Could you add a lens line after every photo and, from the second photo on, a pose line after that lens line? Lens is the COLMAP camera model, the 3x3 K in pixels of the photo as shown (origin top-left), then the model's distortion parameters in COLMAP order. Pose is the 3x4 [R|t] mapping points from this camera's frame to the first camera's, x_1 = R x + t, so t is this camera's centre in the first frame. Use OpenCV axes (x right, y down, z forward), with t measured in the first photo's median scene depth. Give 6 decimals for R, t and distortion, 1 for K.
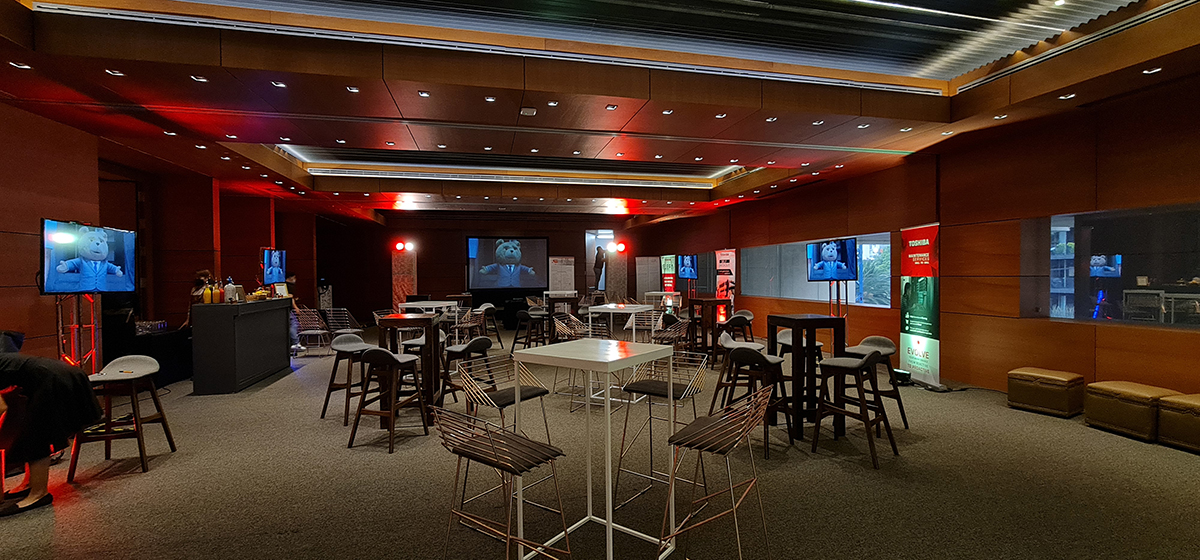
lens RADIAL K [[484.5, 0, 600.0], [0, 484.5, 280.0], [0, 0, 1]] dist [0.001825, 0.000112]
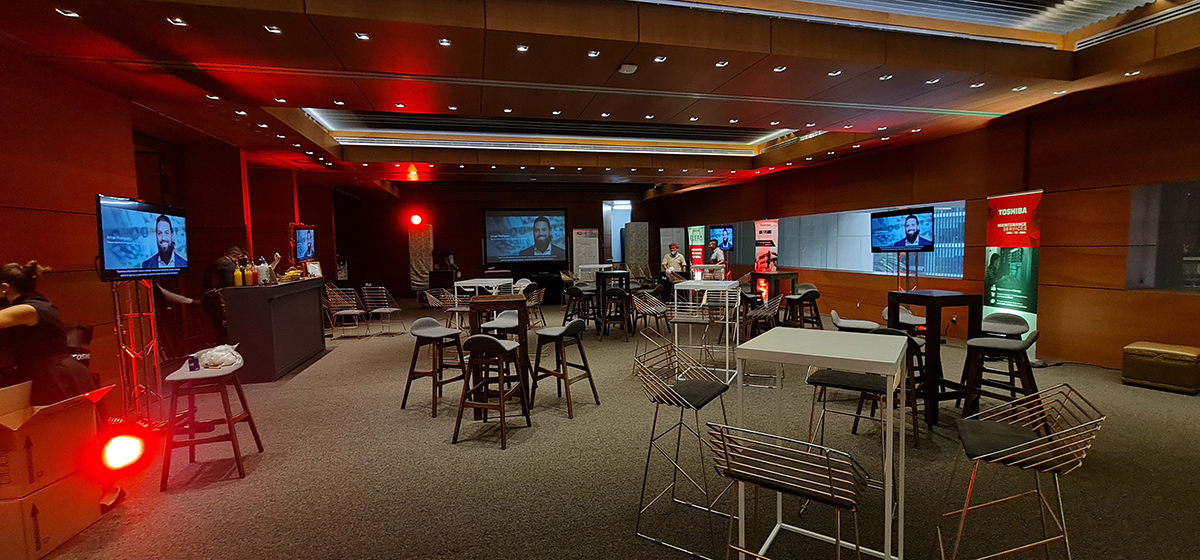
lens RADIAL K [[484.5, 0, 600.0], [0, 484.5, 280.0], [0, 0, 1]] dist [0.001825, 0.000112]
pose [[0.999703, -0.013203, 0.020460, -0.137714], [0.011940, 0.998086, 0.060674, -0.008319], [-0.021222, -0.060412, 0.997948, 0.051772]]
